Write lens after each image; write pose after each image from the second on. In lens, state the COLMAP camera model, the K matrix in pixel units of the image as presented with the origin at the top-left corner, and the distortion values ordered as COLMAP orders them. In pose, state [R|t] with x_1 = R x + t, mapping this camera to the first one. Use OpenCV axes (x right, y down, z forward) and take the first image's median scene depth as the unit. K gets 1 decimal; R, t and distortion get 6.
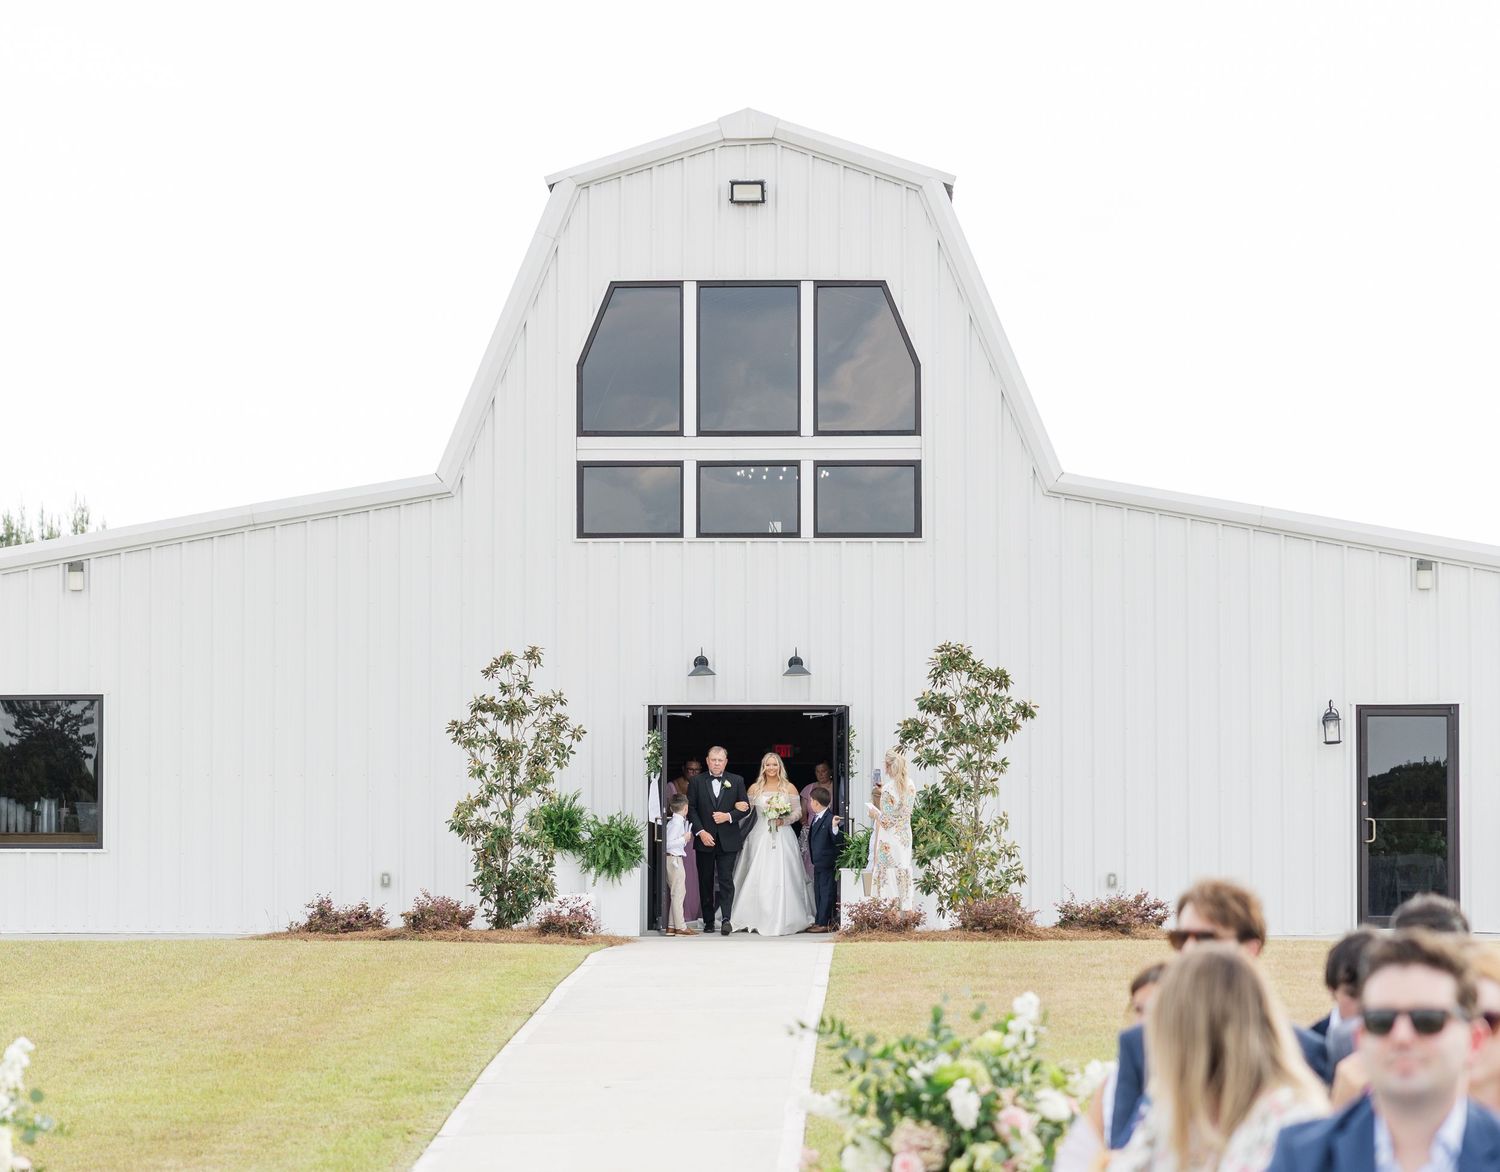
lens RADIAL K [[5385.4, 0, 754.6], [0, 5385.4, 501.5], [0, 0, 1]] dist [-0.278157, 2.860996]
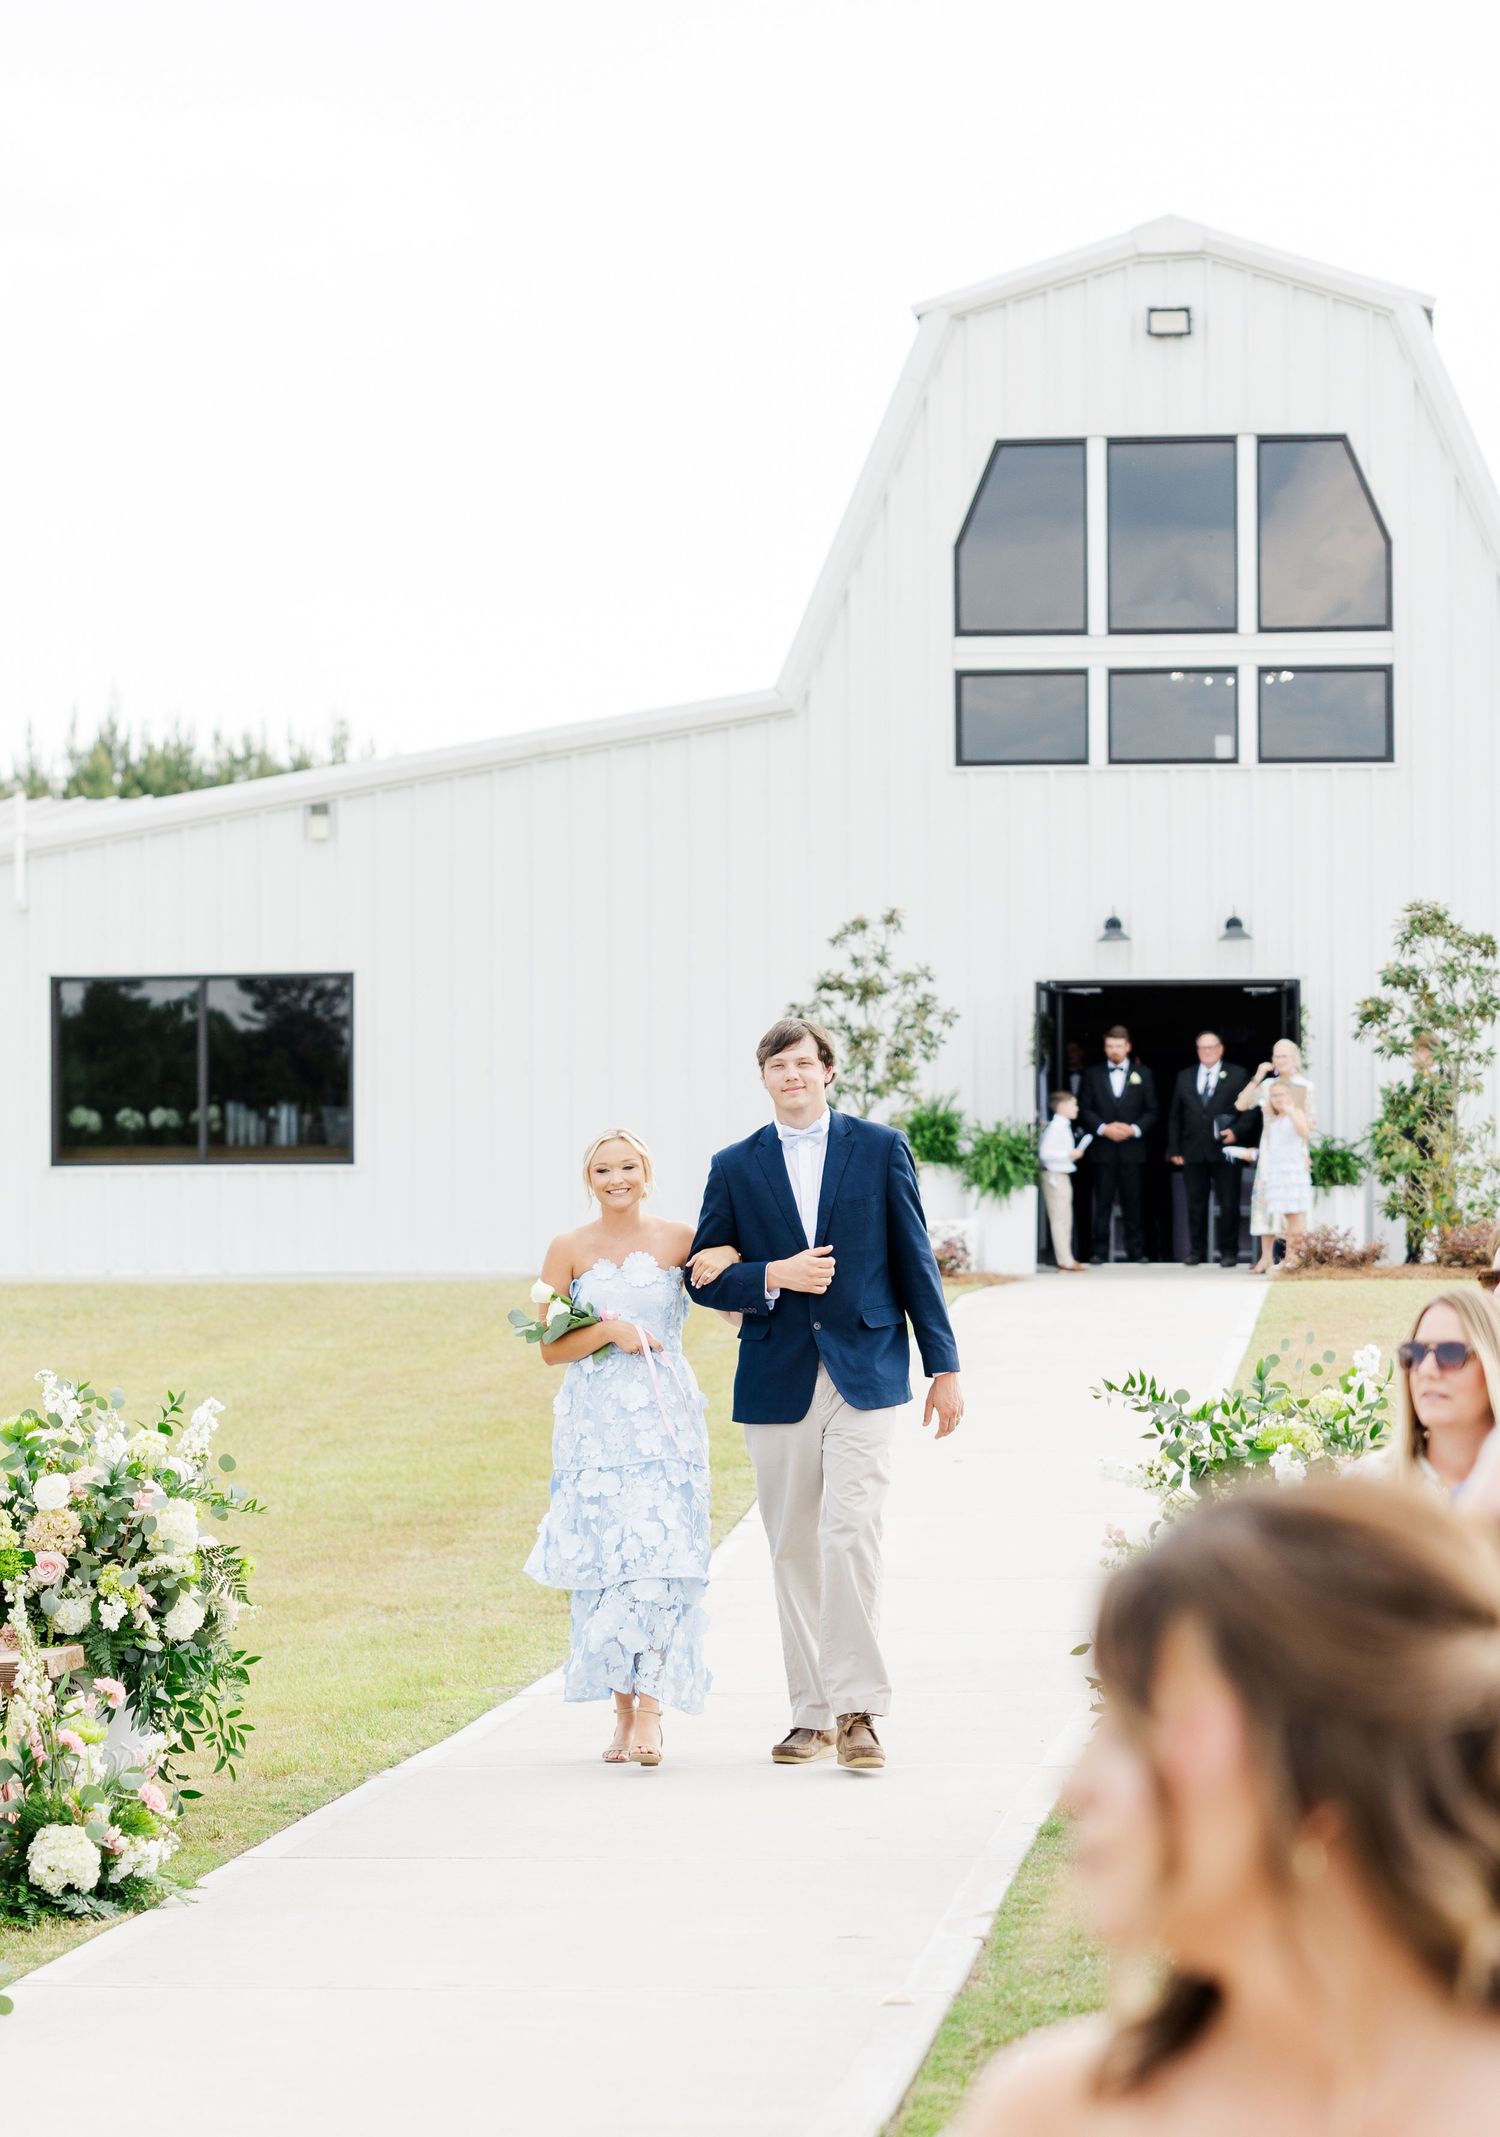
lens RADIAL K [[7557.3, 0, 511.3], [0, 7557.3, 1141.8], [0, 0, 1]] dist [-0.130121, -0.719139]
pose [[0.994021, -0.003337, -0.109138, 0.024254], [0.010297, 0.997943, 0.063272, -0.009591], [0.108703, -0.064017, 0.992011, -0.109004]]
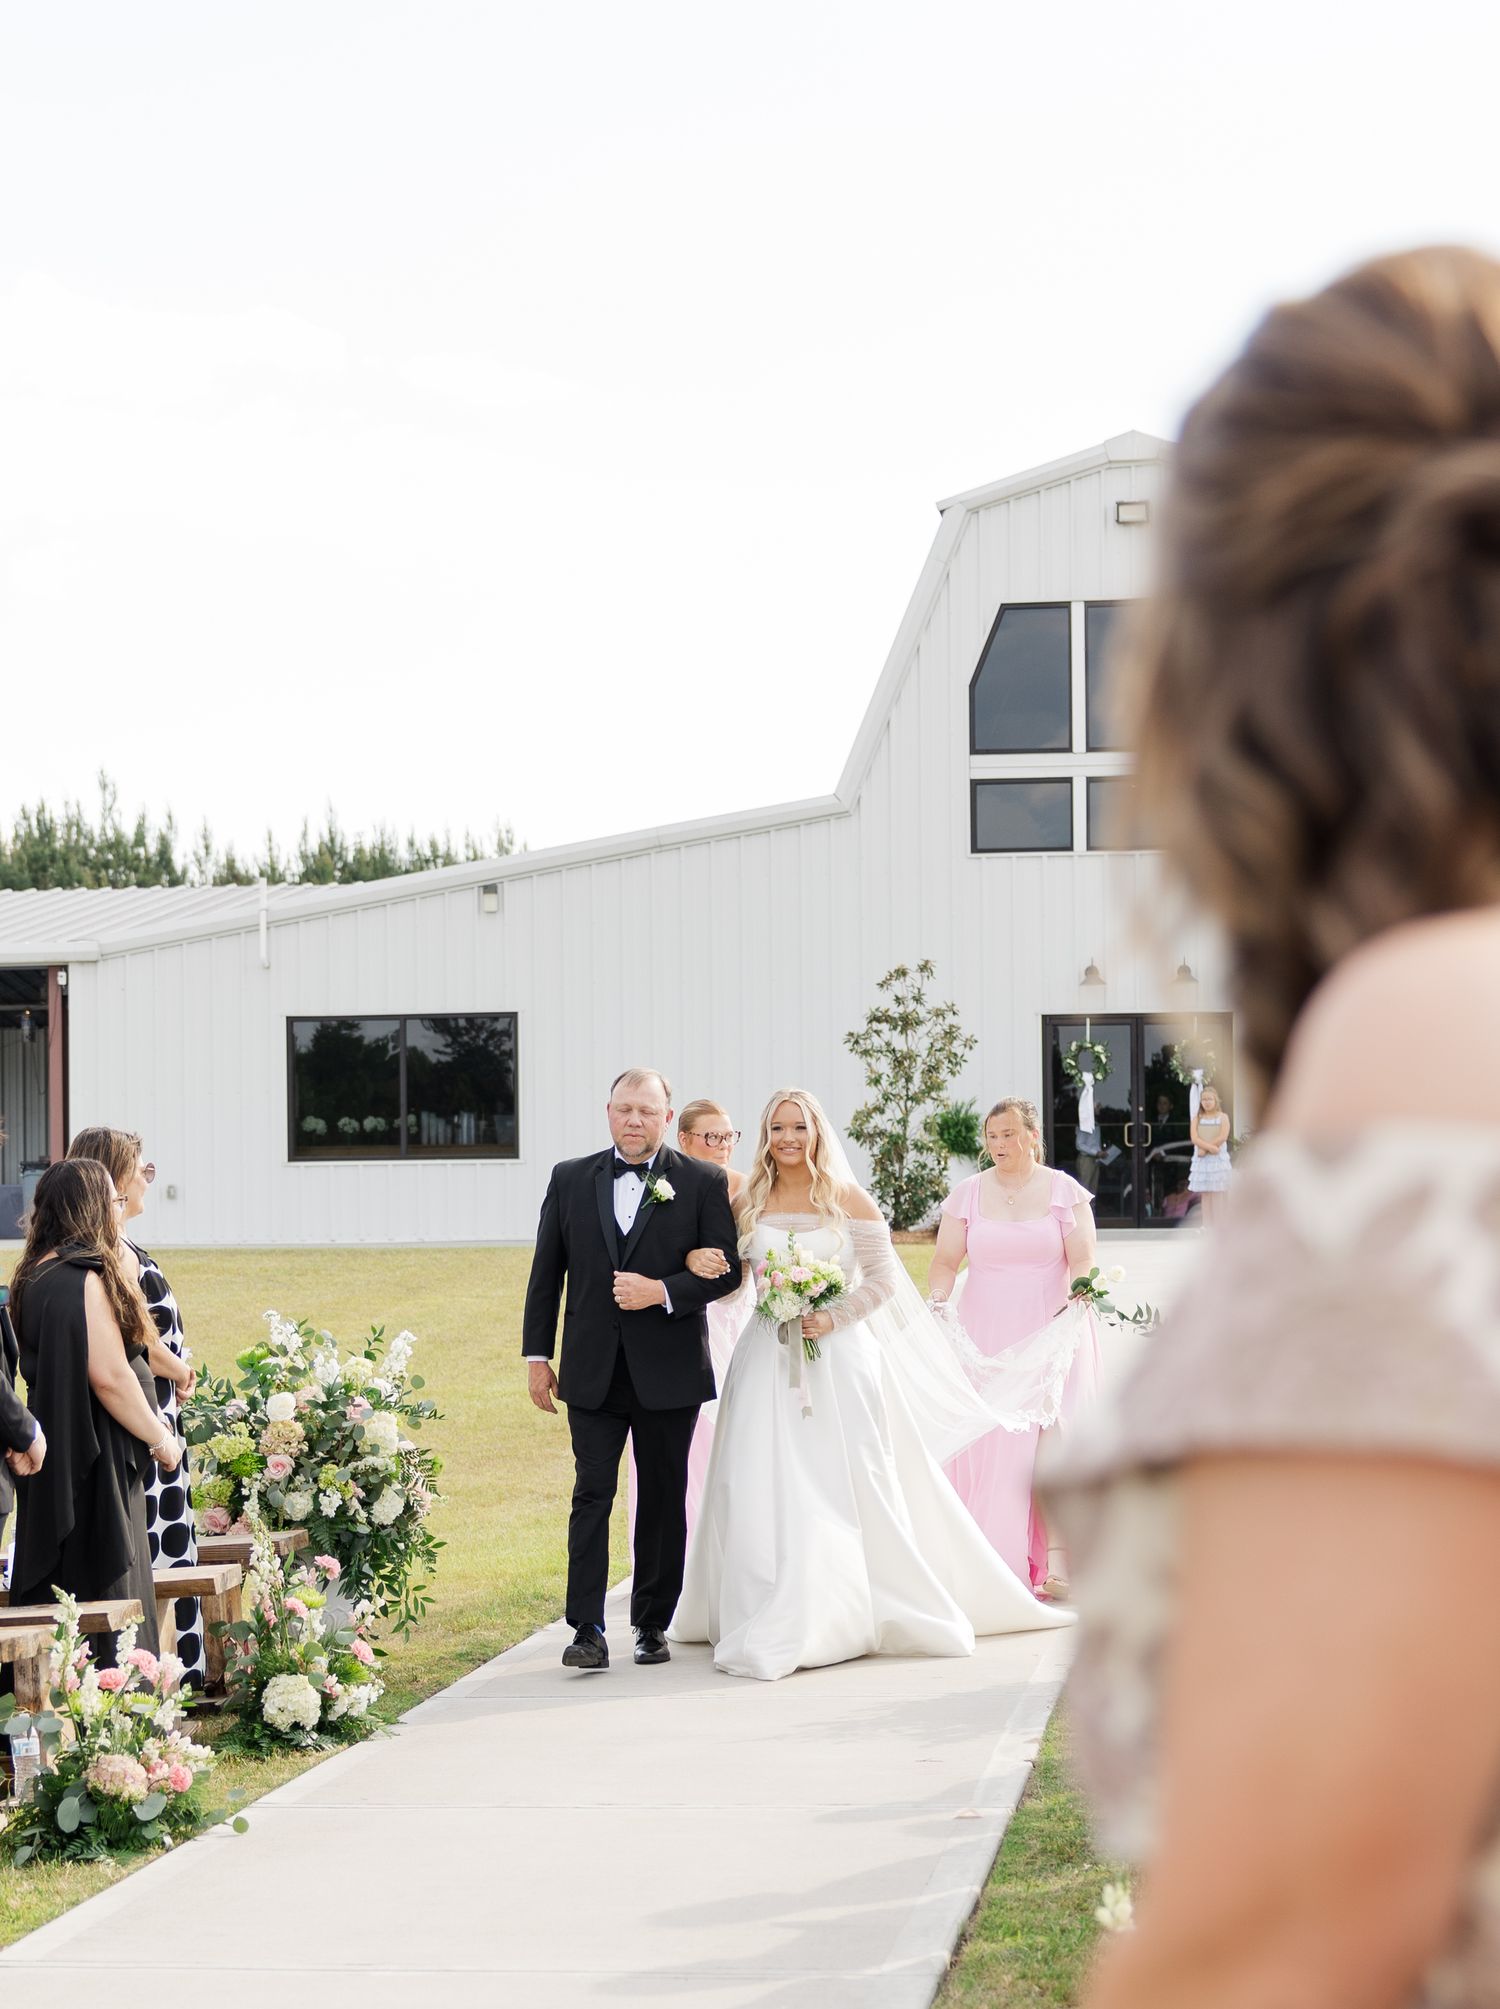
lens RADIAL K [[5392.5, 0, 720.8], [0, 5392.5, 1272.0], [0, 0, 1]] dist [0.042837, -0.340199]
pose [[0.995693, -0.008311, -0.092340, 0.015215], [0.016198, 0.996250, 0.084997, -0.002174], [0.091288, -0.086127, 0.992093, -0.043585]]
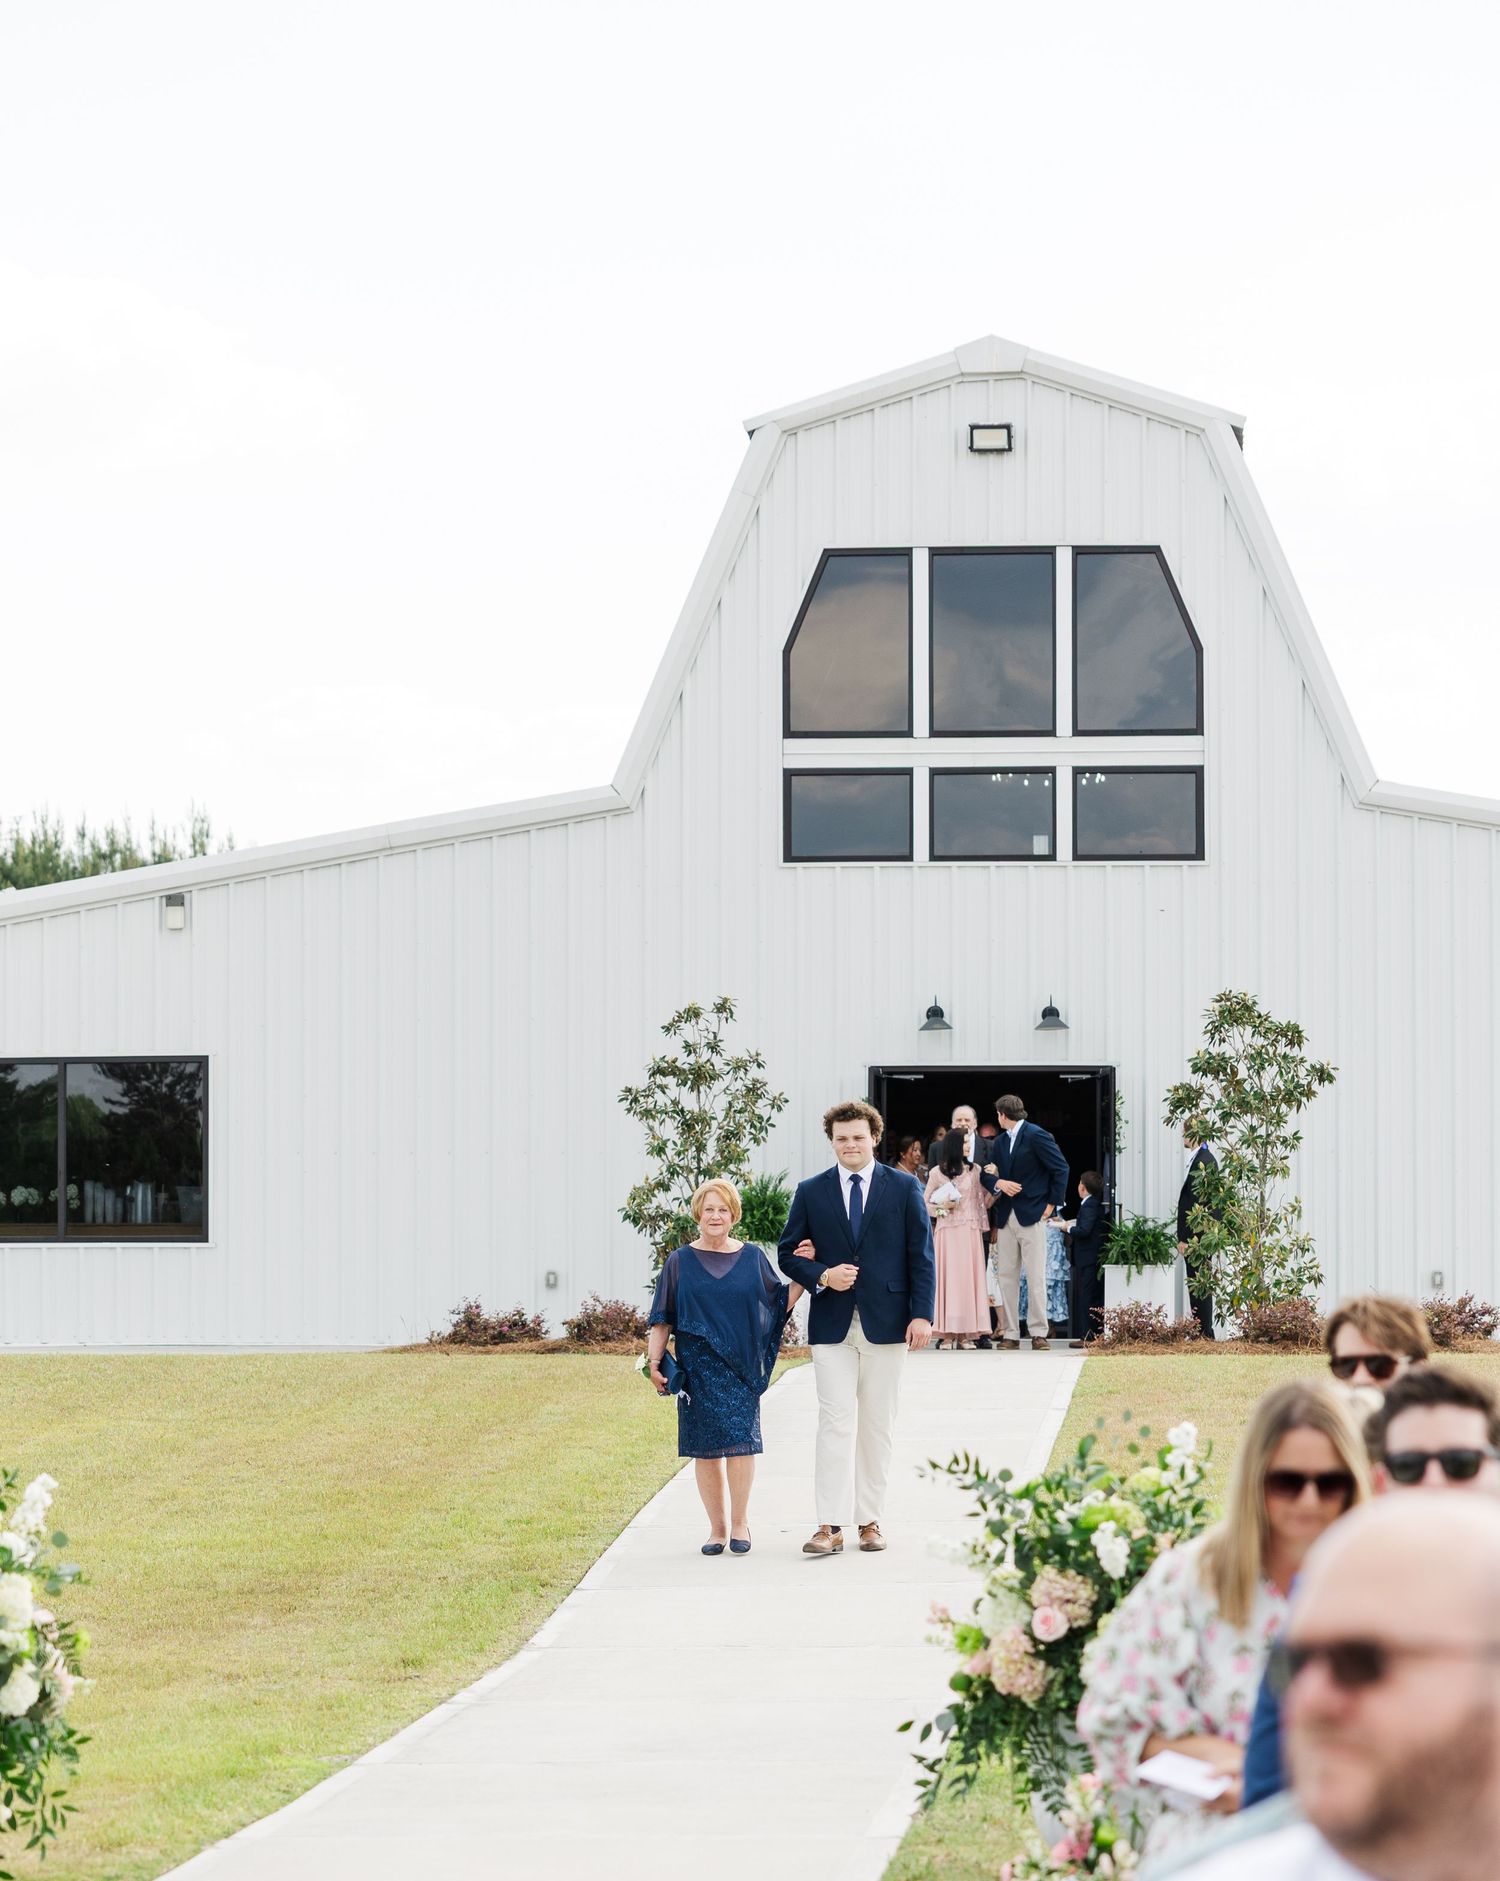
lens RADIAL K [[6995.9, 0, 748.5], [0, 6995.9, 1083.9], [0, 0, 1]] dist [-0.258835, 2.847002]
pose [[0.998440, -0.001887, -0.055809, 0.022361], [0.004373, 0.999002, 0.044458, -0.007319], [0.055670, -0.044633, 0.997451, -0.067908]]
